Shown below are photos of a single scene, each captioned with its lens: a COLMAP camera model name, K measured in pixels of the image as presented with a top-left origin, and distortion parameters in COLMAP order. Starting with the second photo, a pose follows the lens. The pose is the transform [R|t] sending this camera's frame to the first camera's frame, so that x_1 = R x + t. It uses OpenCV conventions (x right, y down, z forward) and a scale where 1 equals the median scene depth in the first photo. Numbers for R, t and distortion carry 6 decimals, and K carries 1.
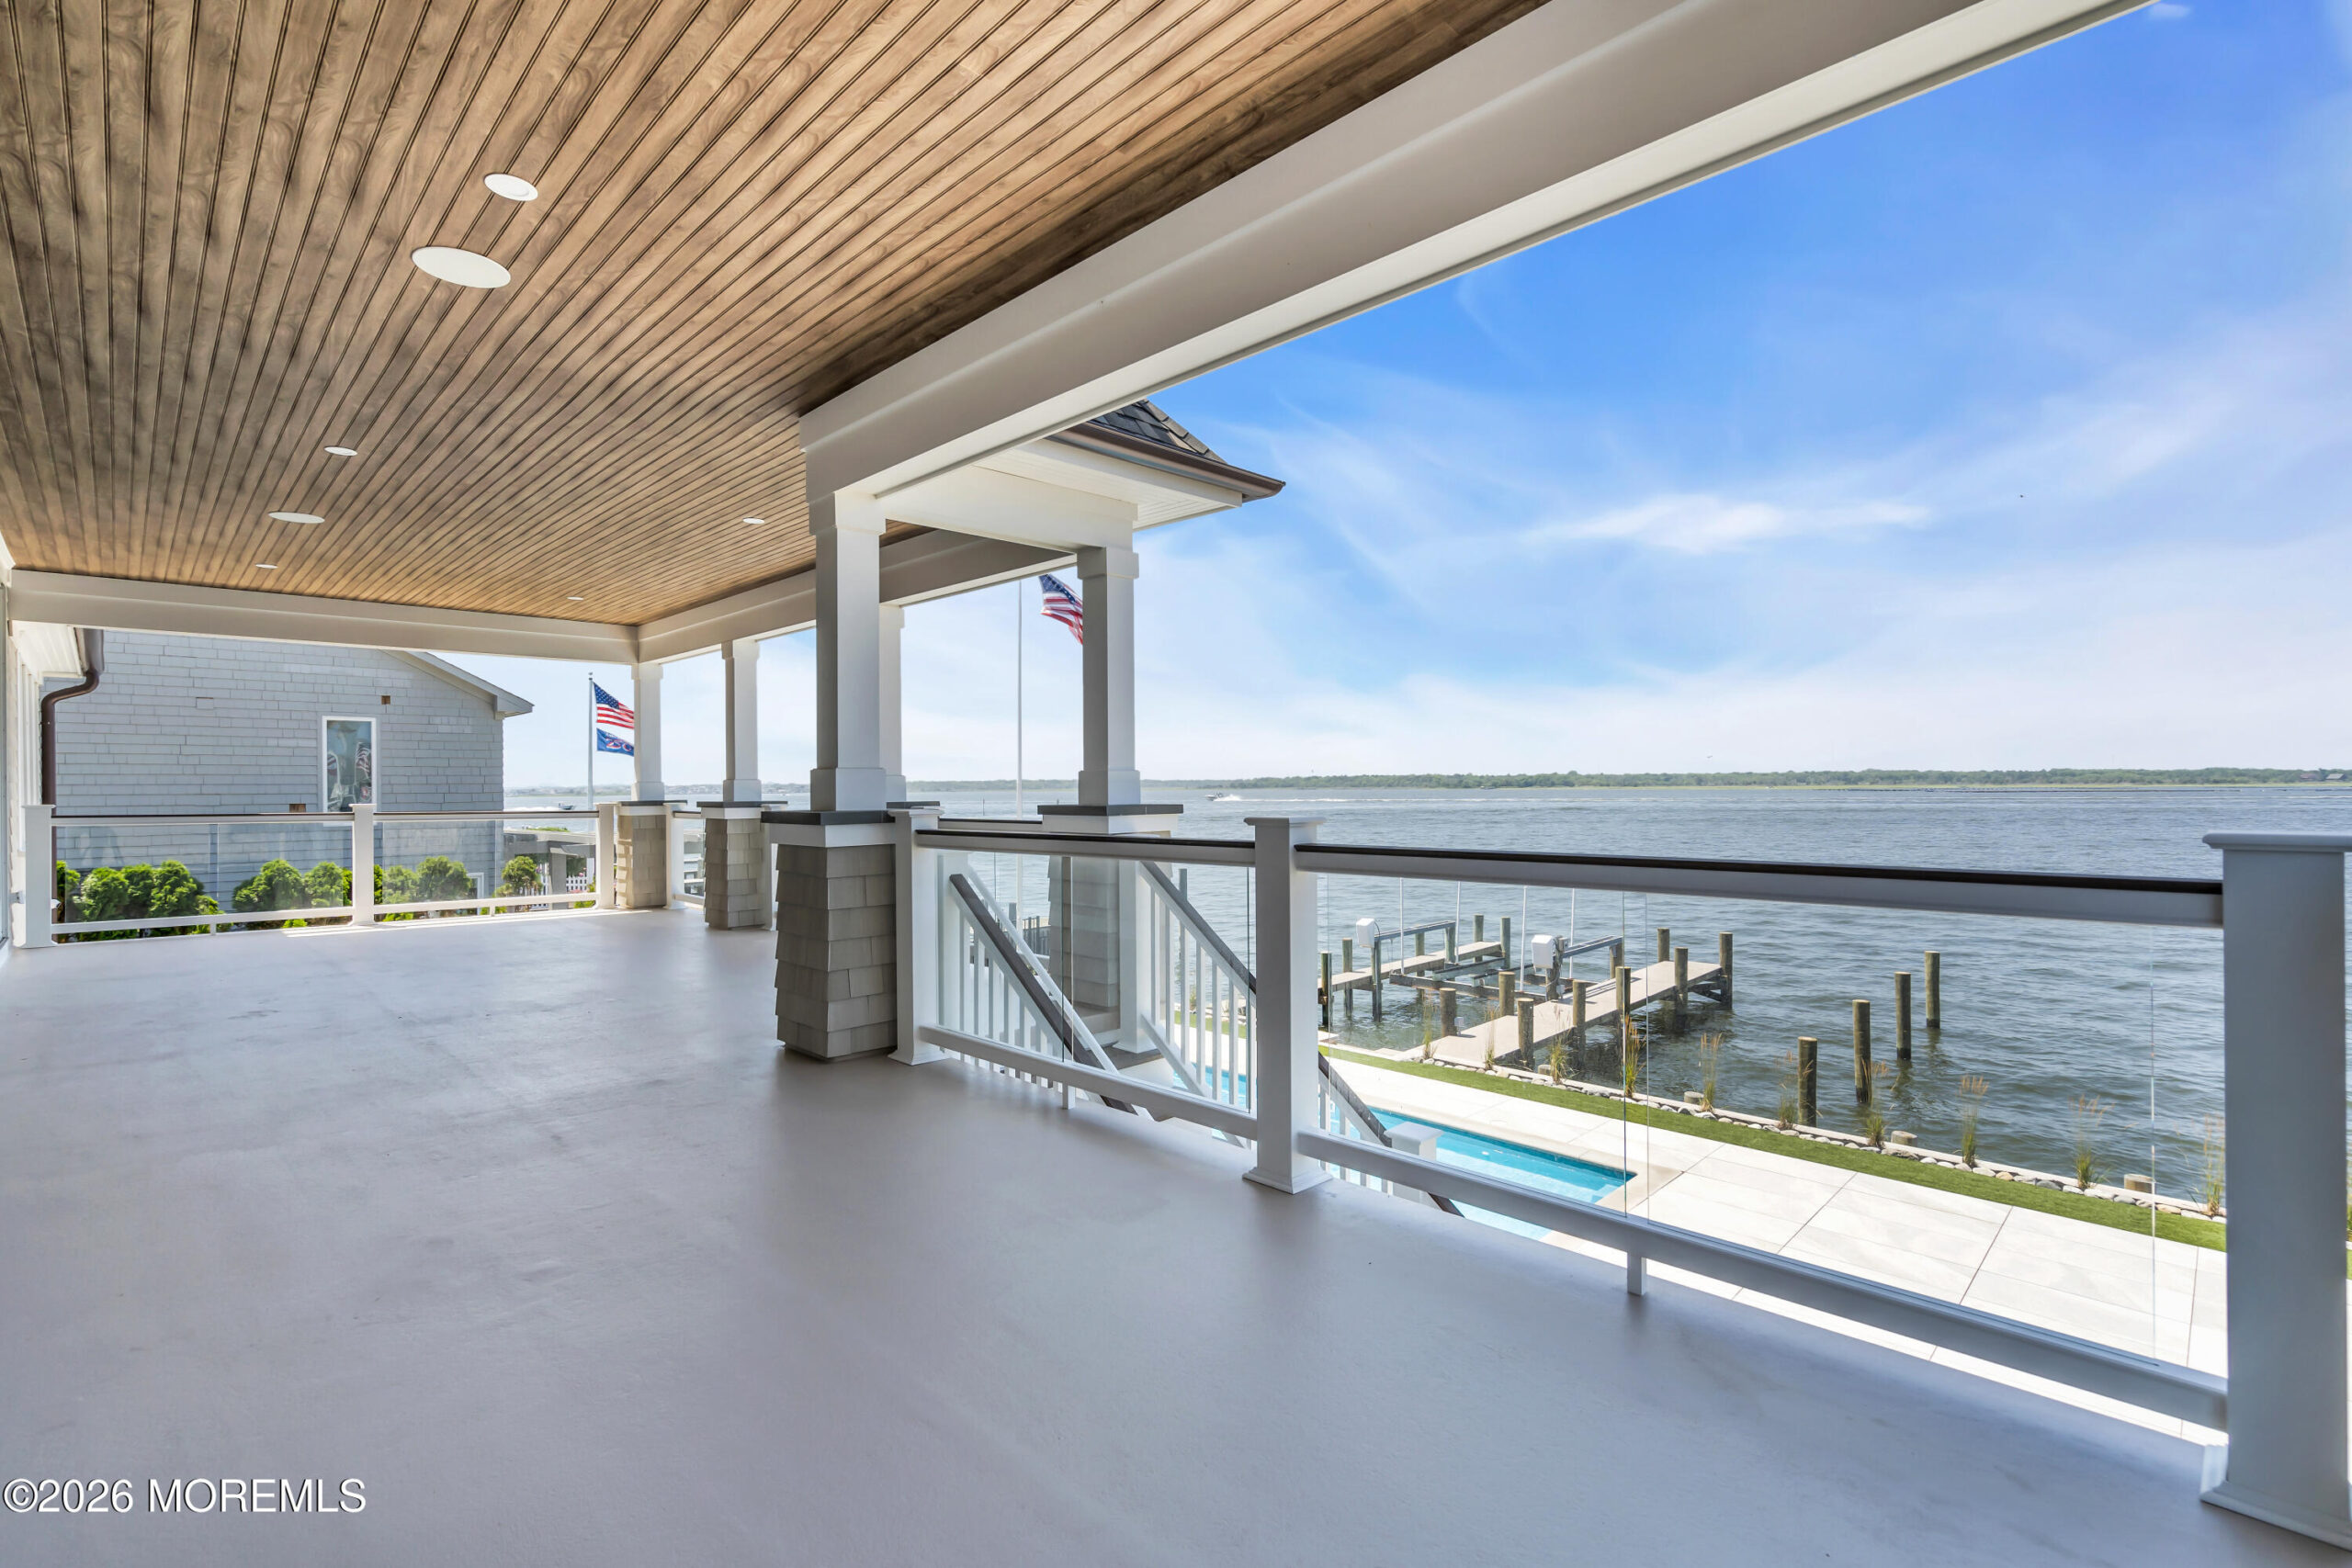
lens RADIAL K [[1061.3, 0, 1155.2], [0, 1061.3, 783.5], [0, 0, 1]] dist [-0.006650, 0.004803]
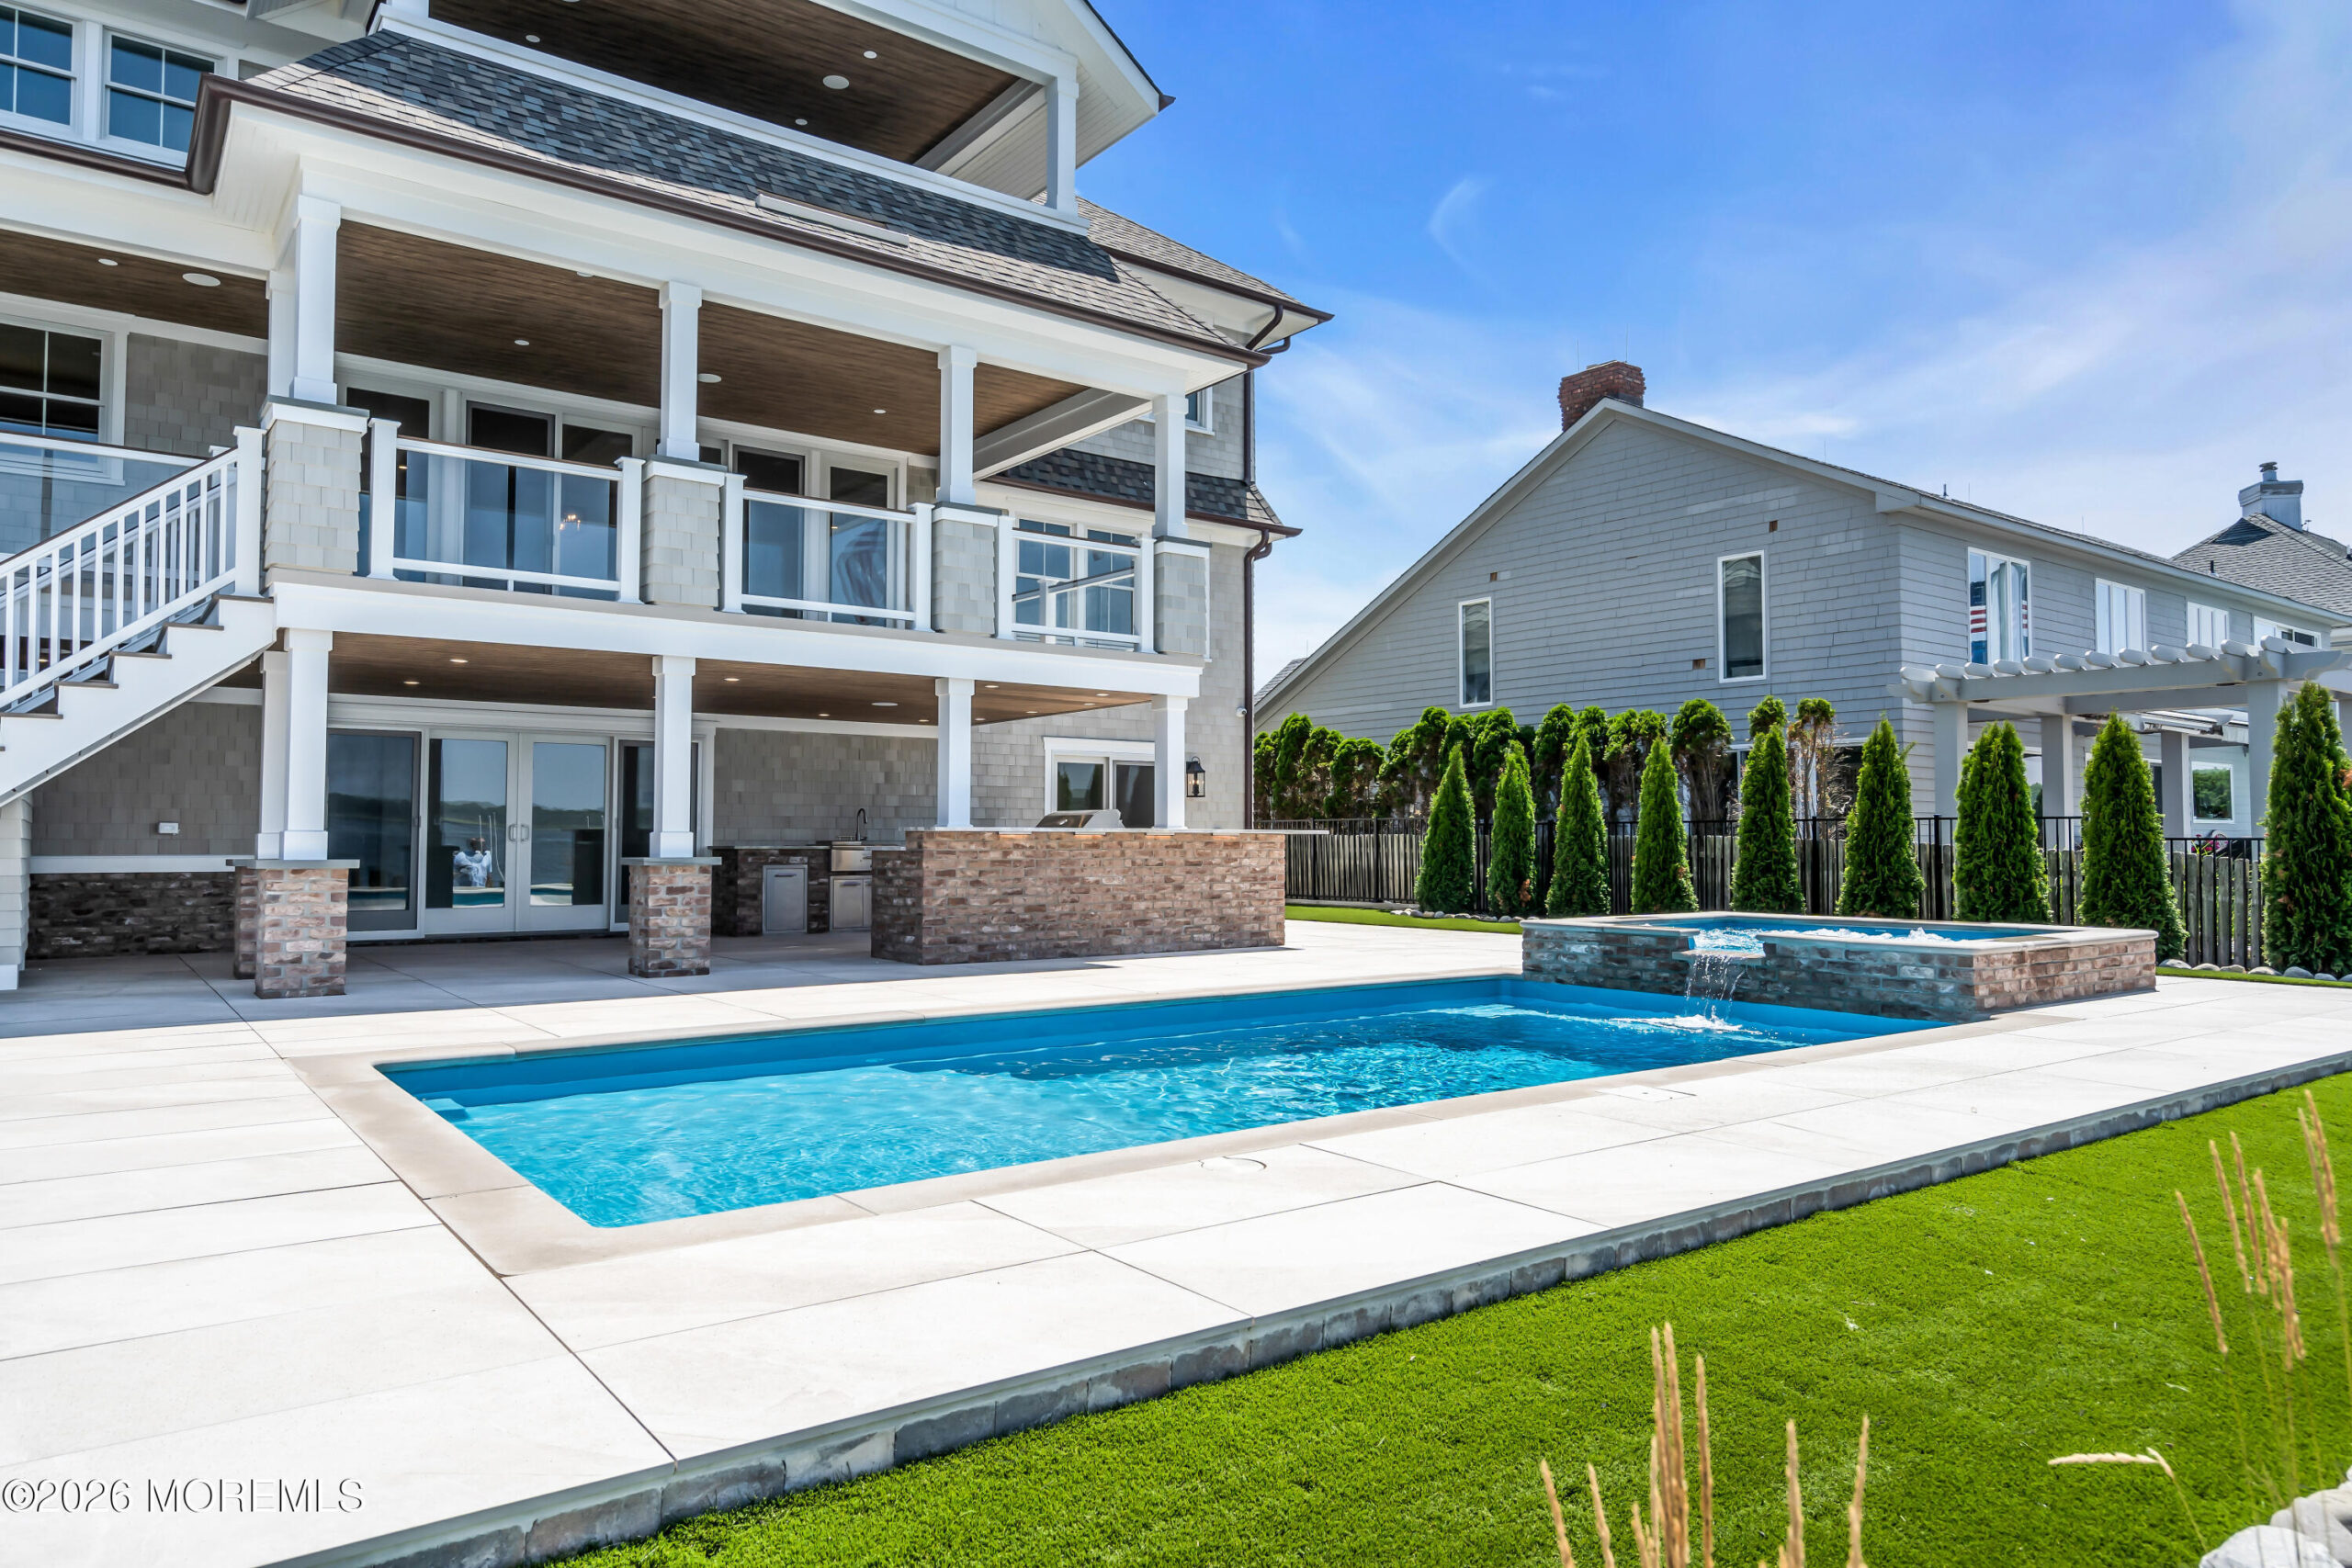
lens RADIAL K [[1471.0, 0, 1150.4], [0, 1471.0, 787.1], [0, 0, 1]] dist [0.005424, 0.000633]
pose [[-0.141213, -0.029854, -0.989529, 0.363969], [0.001142, 0.999540, -0.030319, 0.123786], [0.989979, -0.005412, -0.141114, 0.539974]]
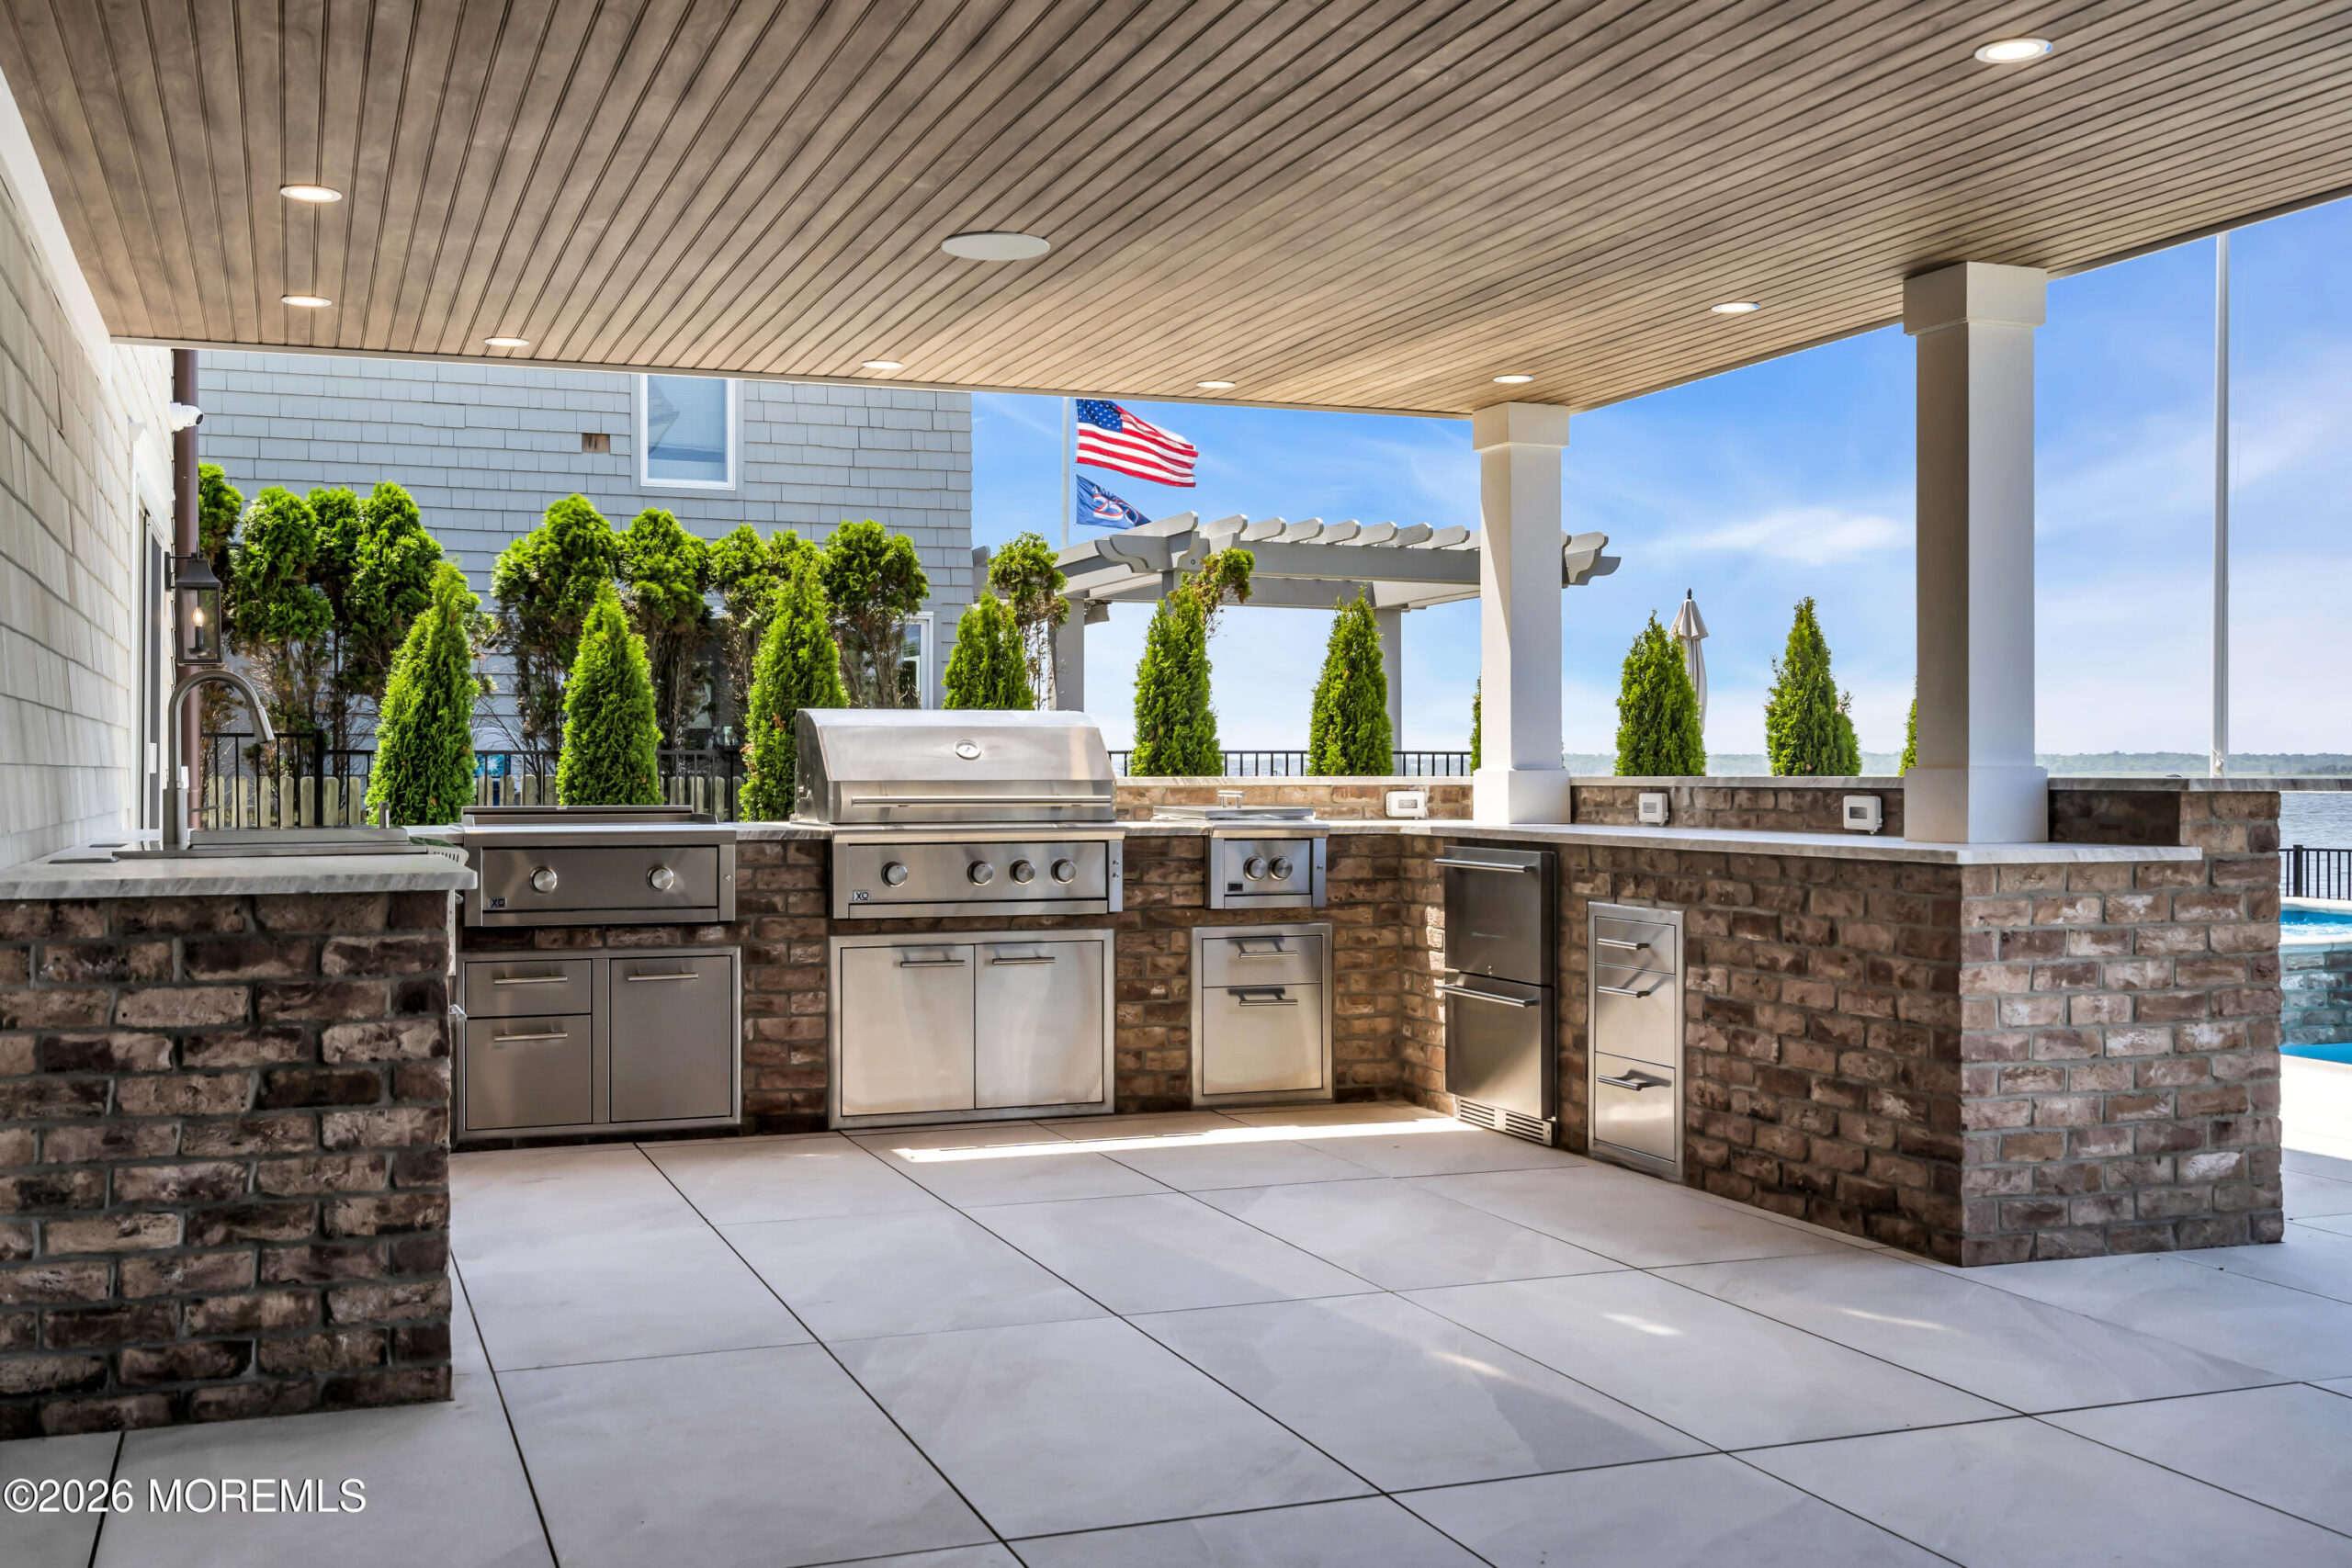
lens RADIAL K [[2309.9, 0, 1160.6], [0, 2309.9, 783.3], [0, 0, 1]] dist [0.006438, 0.006716]
pose [[0.914227, 0.009110, -0.405099, -0.131815], [-0.005078, 0.999926, 0.011028, 0.120136], [0.405170, -0.008025, 0.914206, 0.133198]]
